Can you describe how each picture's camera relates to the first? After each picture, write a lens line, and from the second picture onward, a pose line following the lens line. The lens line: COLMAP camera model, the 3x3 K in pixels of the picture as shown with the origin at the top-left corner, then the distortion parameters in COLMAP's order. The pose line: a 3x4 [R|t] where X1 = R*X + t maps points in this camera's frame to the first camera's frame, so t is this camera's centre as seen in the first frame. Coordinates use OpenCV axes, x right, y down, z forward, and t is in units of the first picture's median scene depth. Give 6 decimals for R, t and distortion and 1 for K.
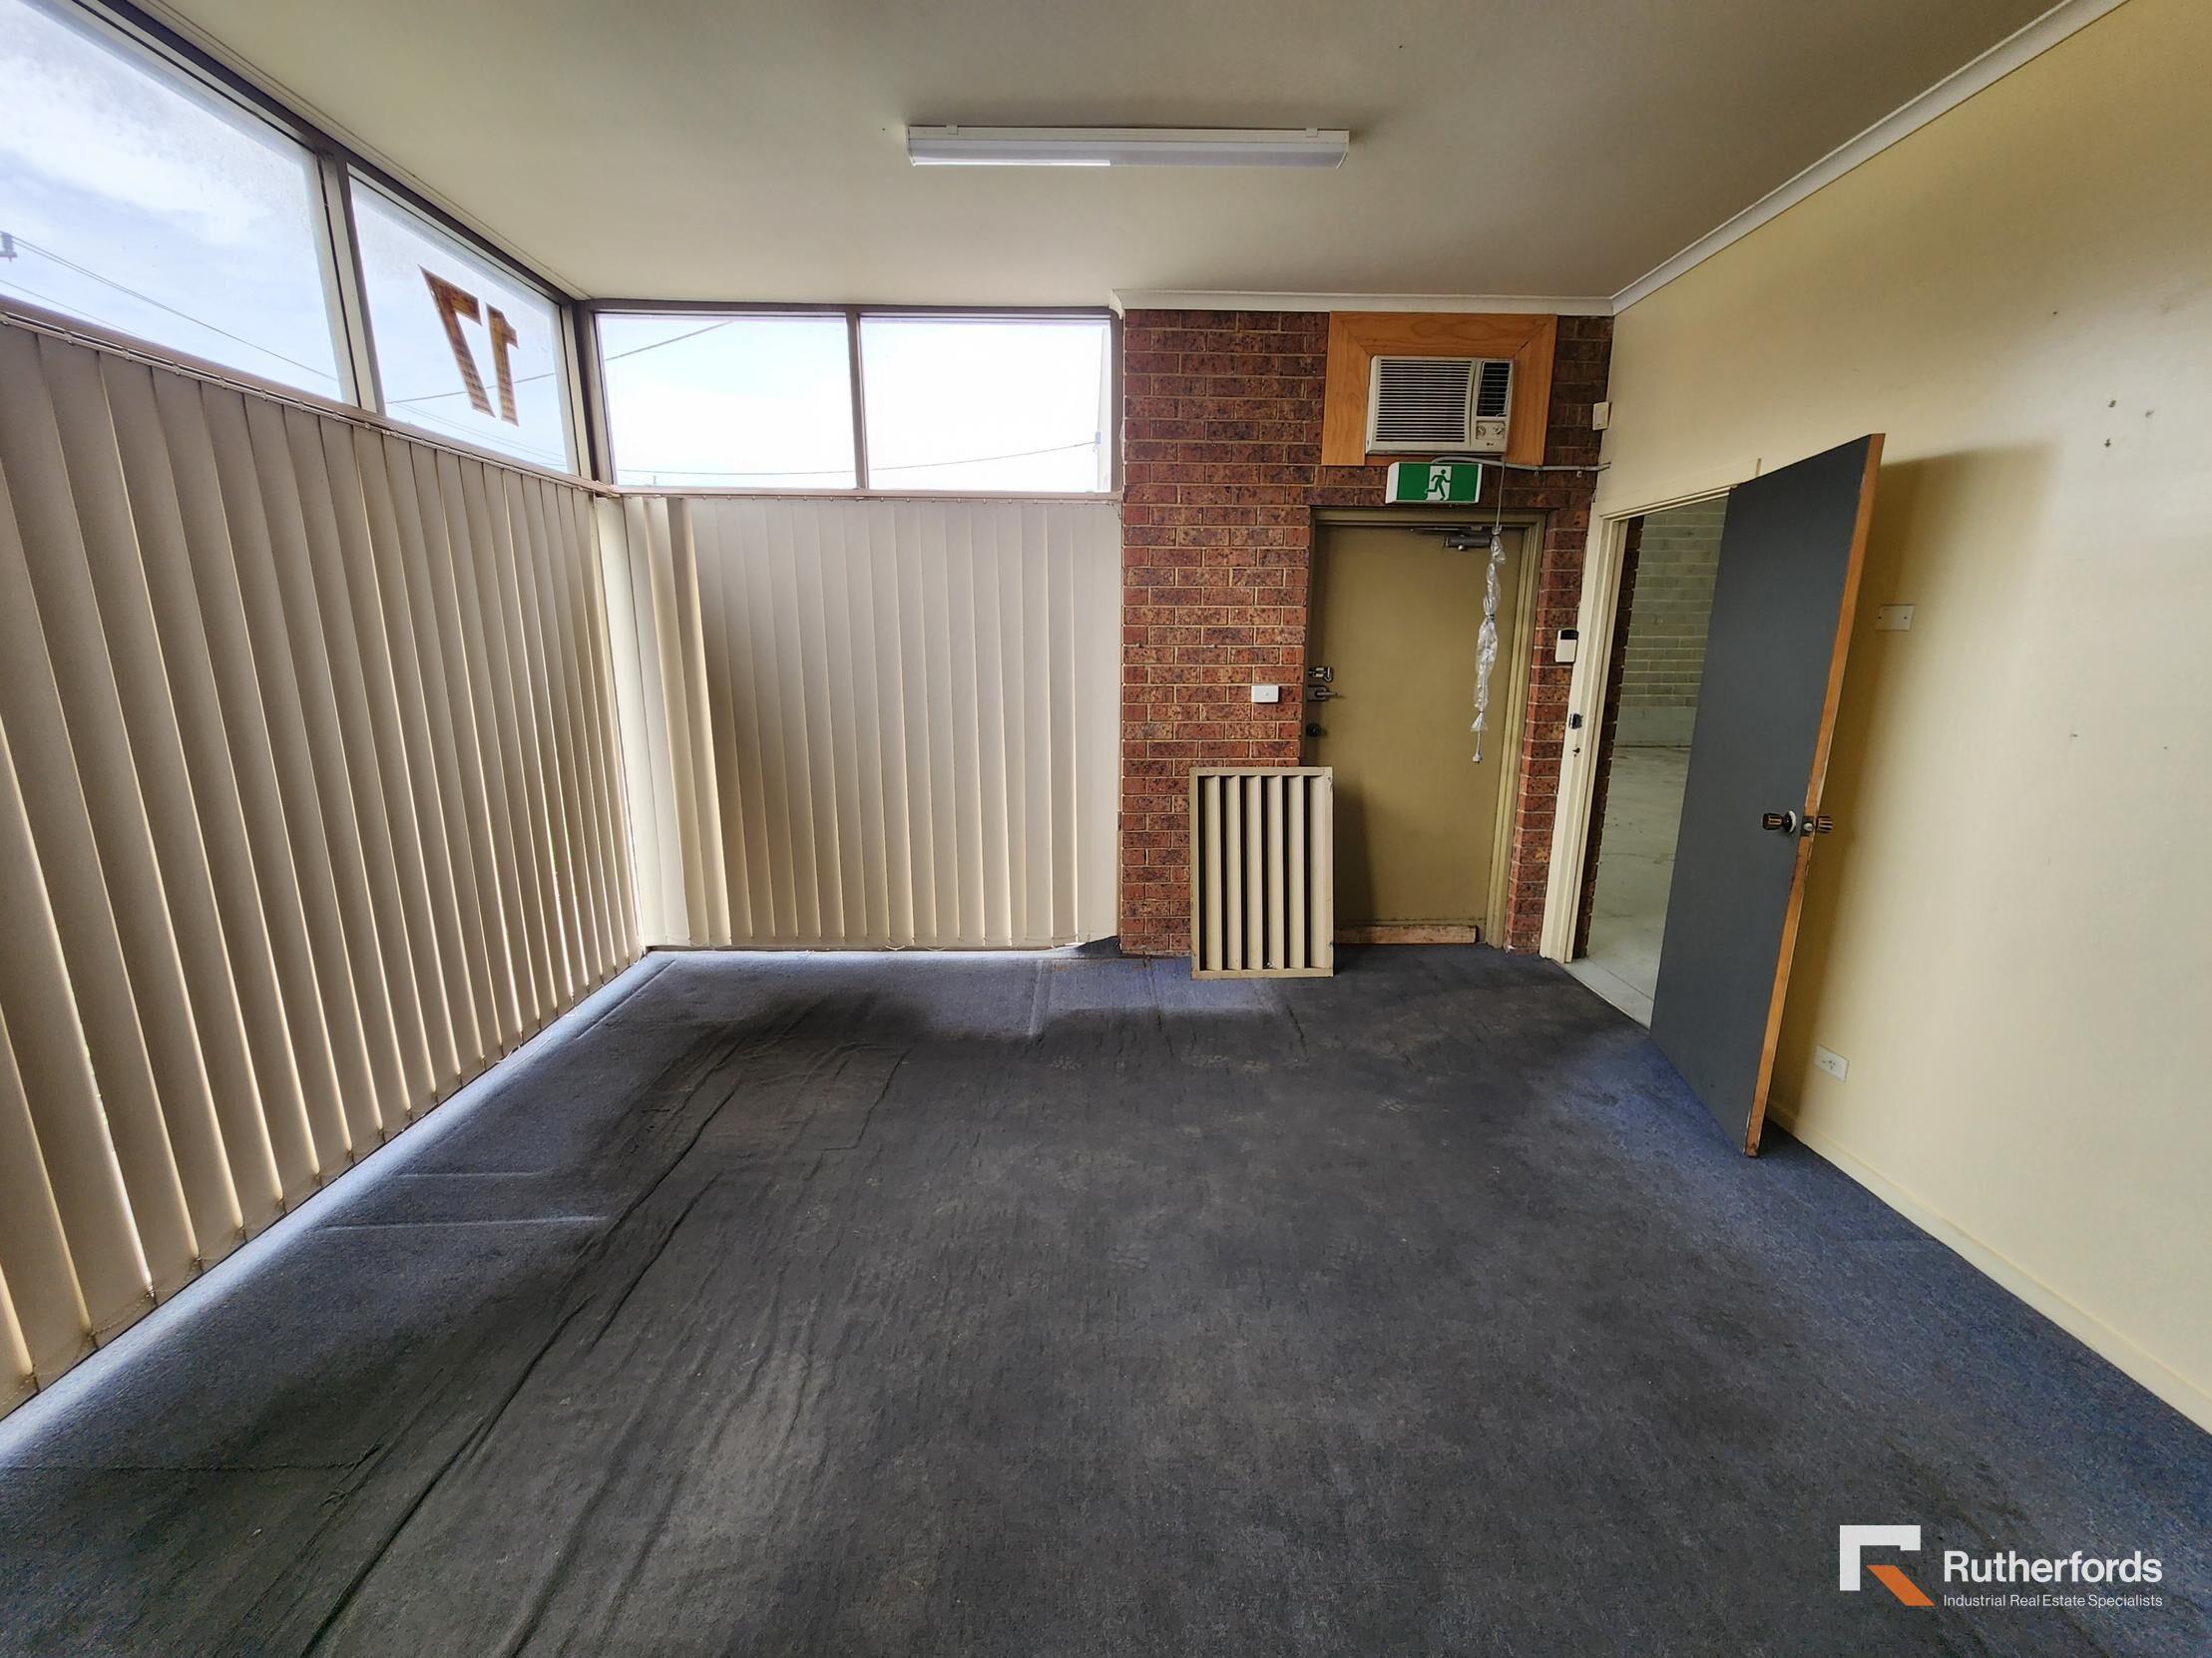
lens RADIAL K [[902.8, 0, 1107.9], [0, 902.8, 835.9], [0, 0, 1]] dist [-0.000687, 0.000805]
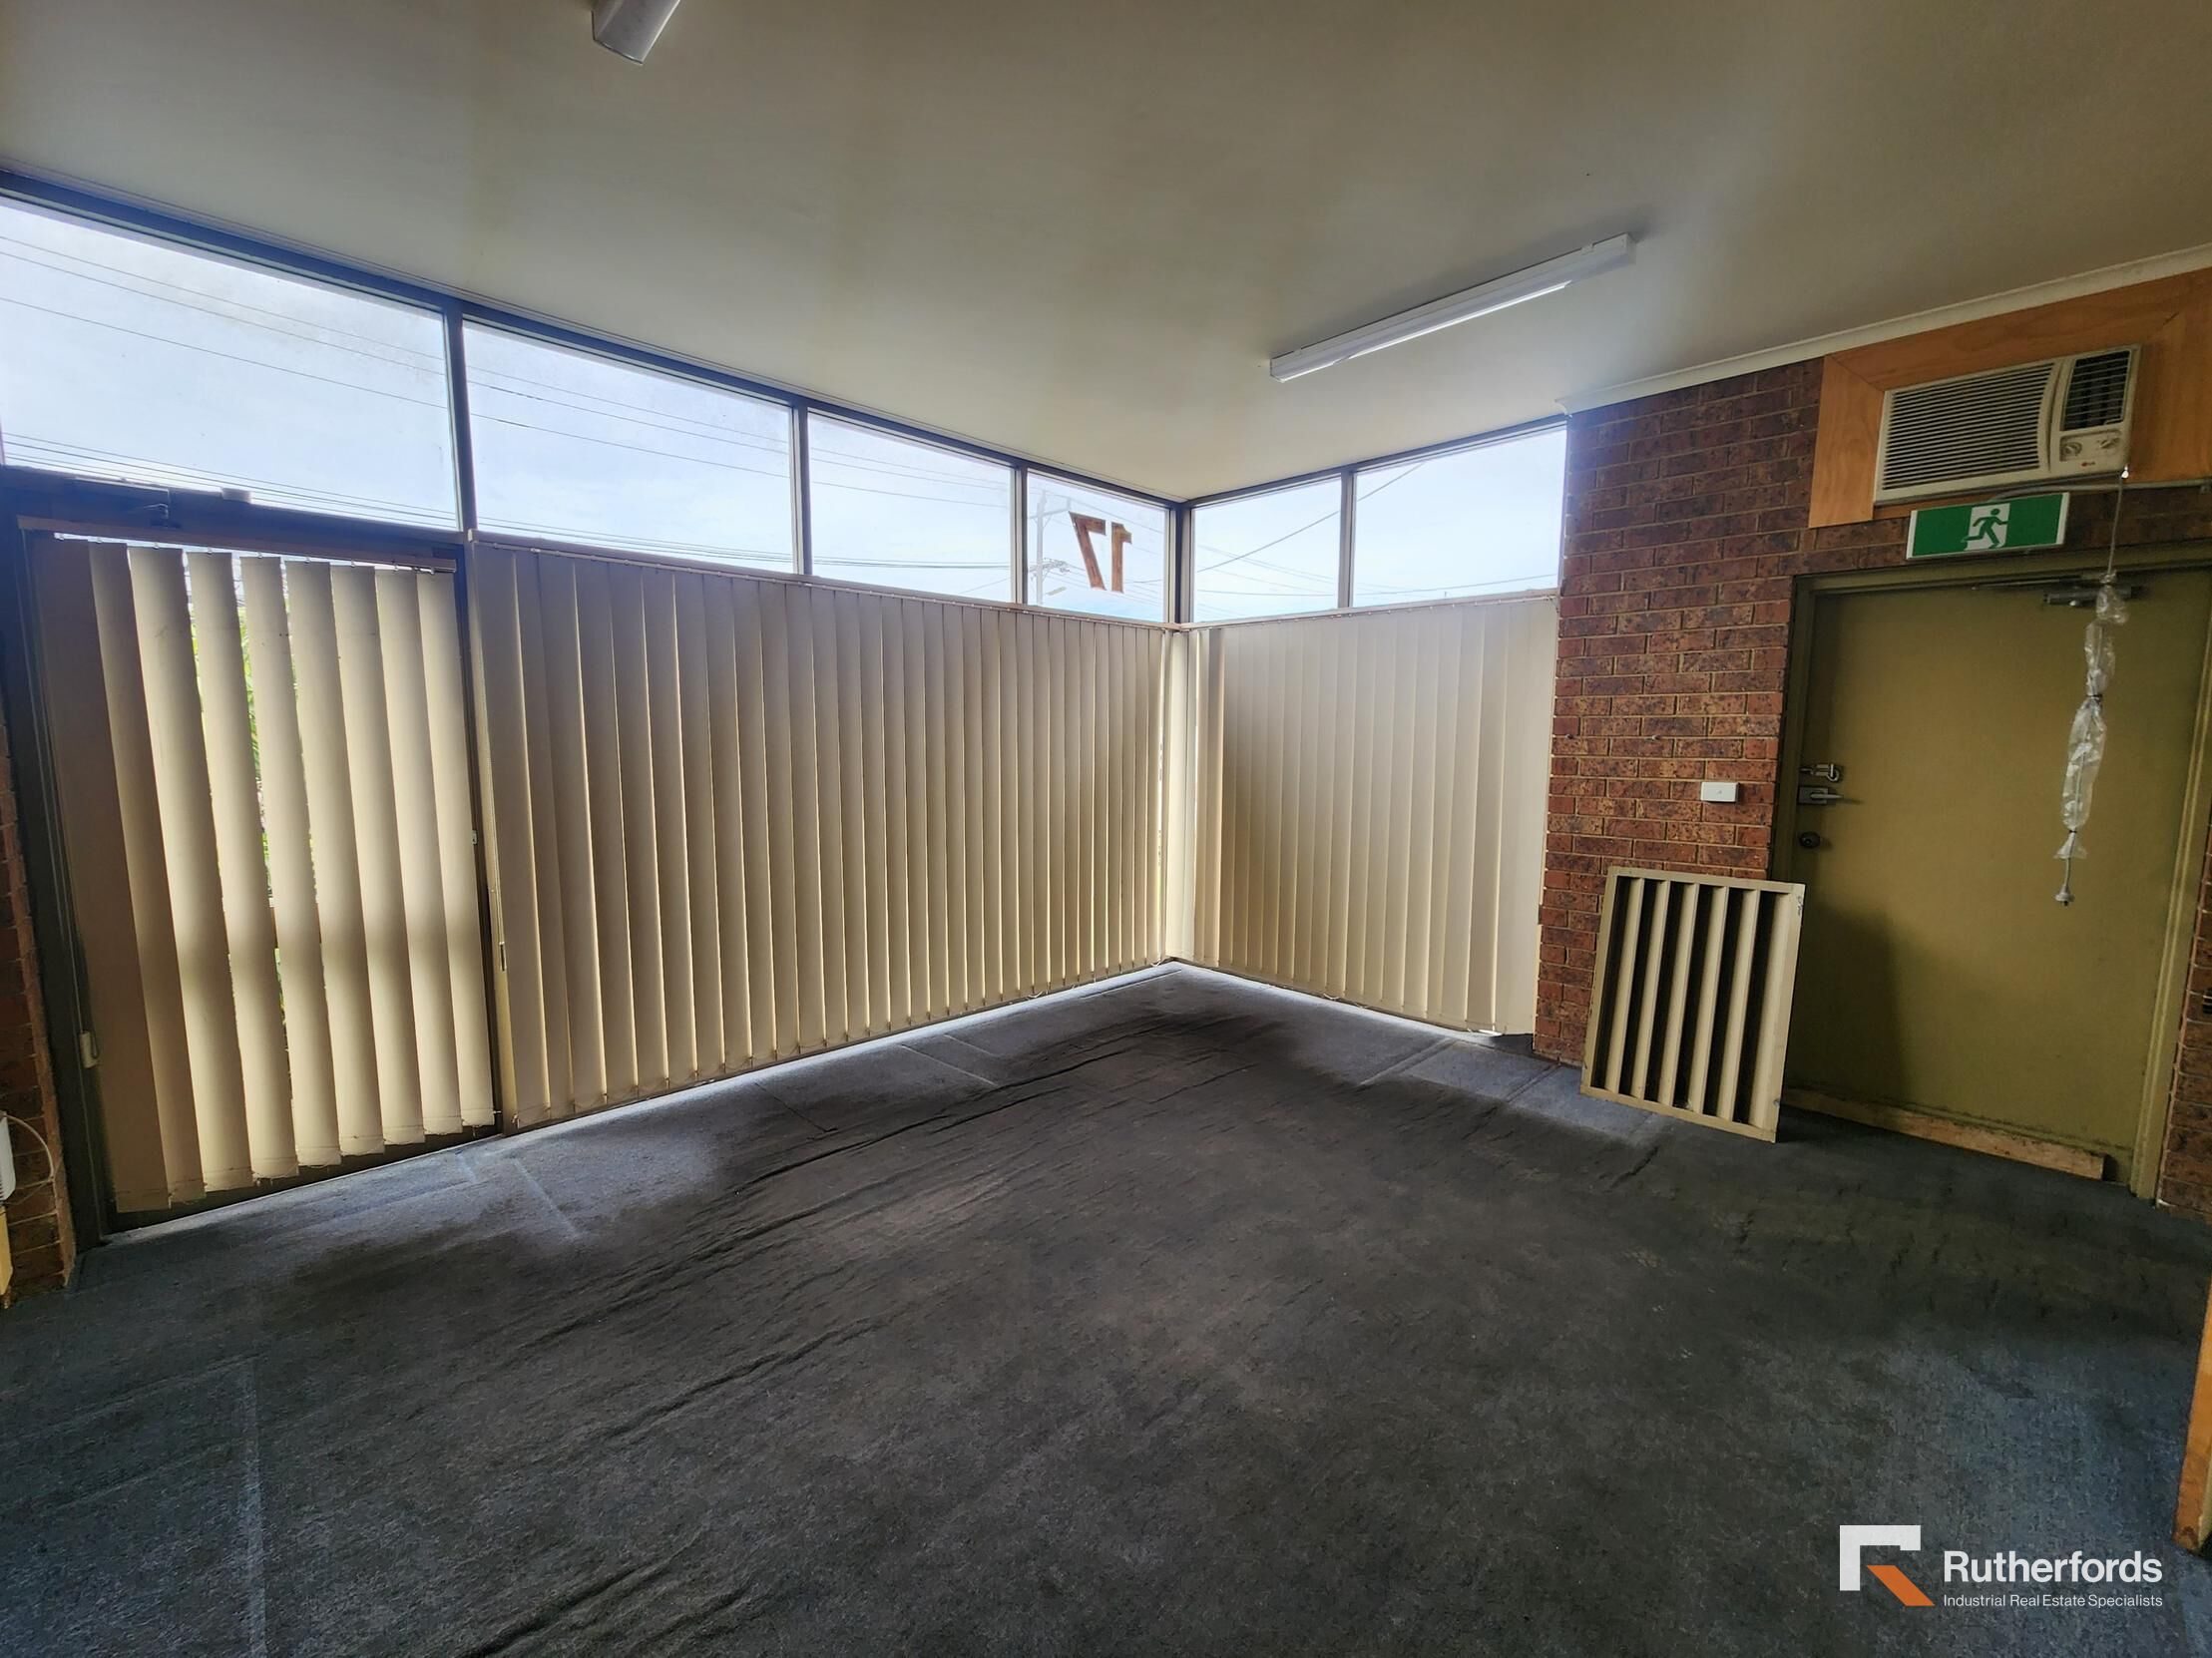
lens RADIAL K [[902.8, 0, 1120.3], [0, 902.8, 834.7], [0, 0, 1]] dist [-0.000687, 0.000805]
pose [[0.688093, 0.081651, -0.721013, 0.438686], [-0.159710, 0.986324, -0.040721, 0.012015], [0.707828, 0.143173, 0.691723, -0.005263]]
